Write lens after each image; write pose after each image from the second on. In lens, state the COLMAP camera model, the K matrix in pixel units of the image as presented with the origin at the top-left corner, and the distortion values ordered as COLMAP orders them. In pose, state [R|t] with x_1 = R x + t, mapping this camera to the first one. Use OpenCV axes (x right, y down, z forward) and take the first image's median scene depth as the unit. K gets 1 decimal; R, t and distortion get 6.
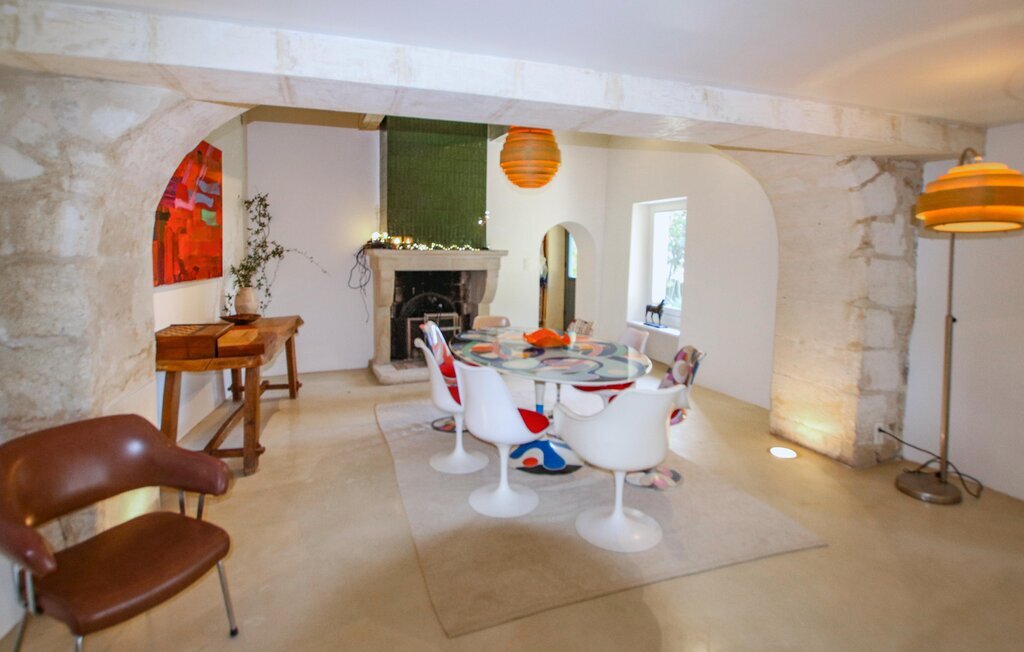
lens RADIAL K [[512.7, 0, 499.0], [0, 512.7, 260.8], [0, 0, 1]] dist [-0.026171, 0.000082]
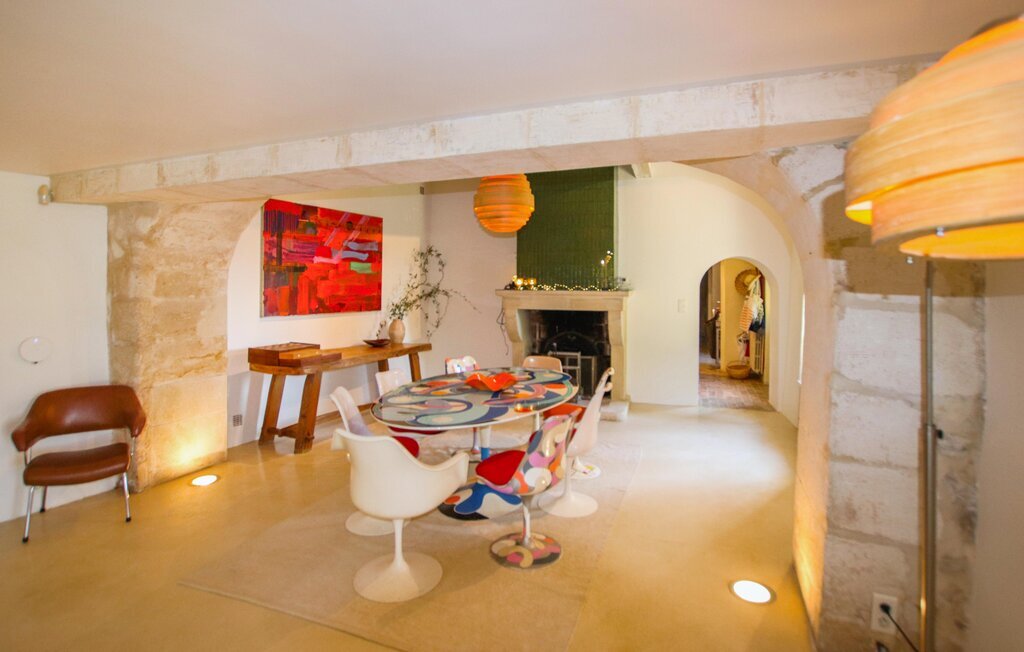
lens RADIAL K [[499.6, 0, 514.4], [0, 499.6, 269.3], [0, 0, 1]] dist [-0.029886, -0.000184]
pose [[0.767926, -0.026745, -0.639980, 0.623146], [-0.008698, 0.998600, -0.052169, -0.013597], [0.640480, 0.045628, 0.766618, 0.226499]]
